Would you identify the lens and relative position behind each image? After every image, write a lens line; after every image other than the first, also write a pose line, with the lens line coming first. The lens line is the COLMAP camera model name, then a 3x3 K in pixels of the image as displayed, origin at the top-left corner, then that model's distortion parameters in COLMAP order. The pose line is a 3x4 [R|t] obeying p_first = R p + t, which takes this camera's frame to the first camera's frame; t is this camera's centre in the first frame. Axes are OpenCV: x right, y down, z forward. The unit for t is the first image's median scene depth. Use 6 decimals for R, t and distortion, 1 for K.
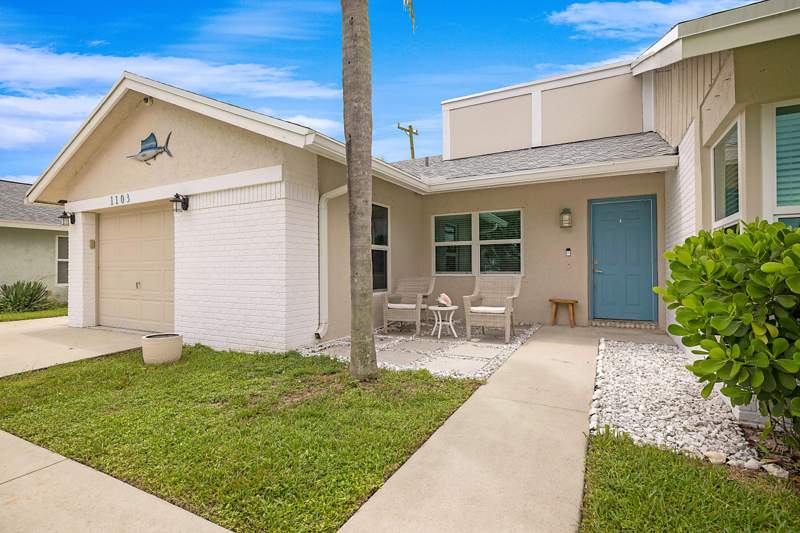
lens RADIAL K [[404.2, 0, 397.4], [0, 404.2, 265.2], [0, 0, 1]] dist [-0.004240, -0.000224]
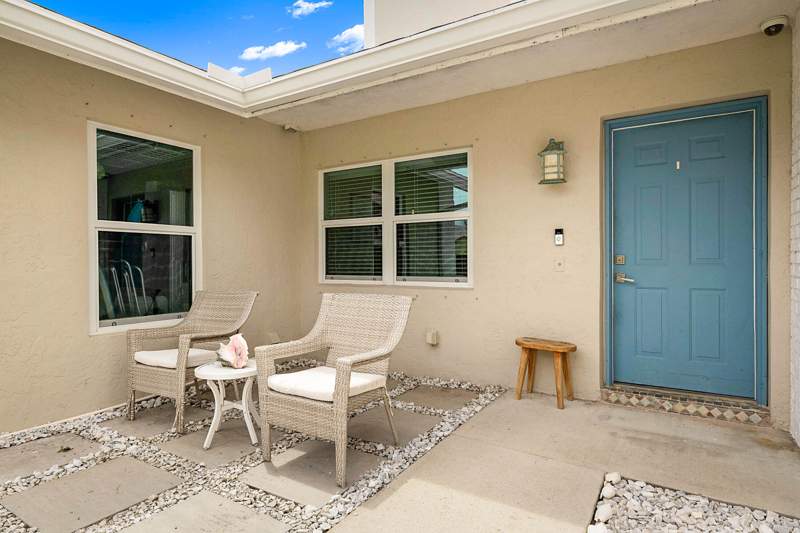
lens RADIAL K [[443.6, 0, 397.0], [0, 443.6, 263.9], [0, 0, 1]] dist [-0.017440, 0.000378]
pose [[0.996425, 0.000710, -0.084475, 0.284919], [0.001073, 0.999778, 0.021063, -0.013008], [0.084471, -0.021078, 0.996203, 0.489136]]
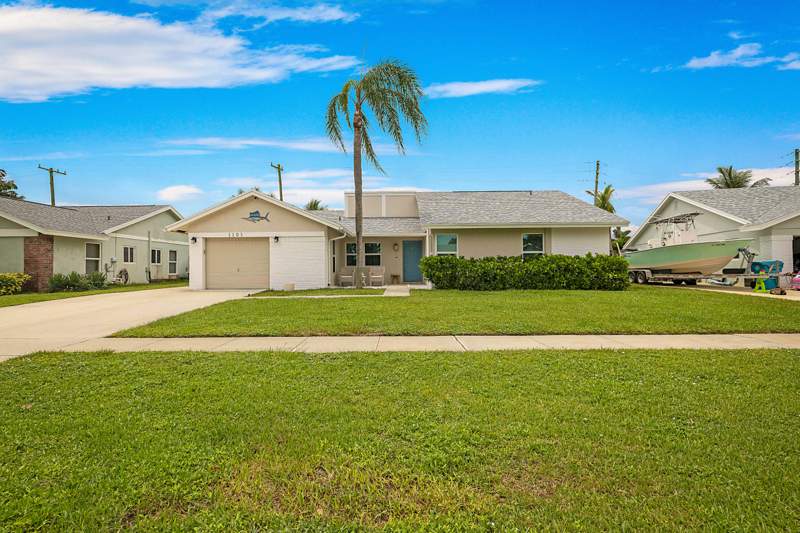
lens RADIAL K [[362.0, 0, 399.4], [0, 362.0, 268.3], [0, 0, 1]] dist [0.000223, -0.000005]
pose [[0.886948, 0.002809, 0.461861, -0.767582], [-0.005716, 0.999972, 0.004896, 0.024731], [-0.461835, -0.006982, 0.886939, -1.332489]]
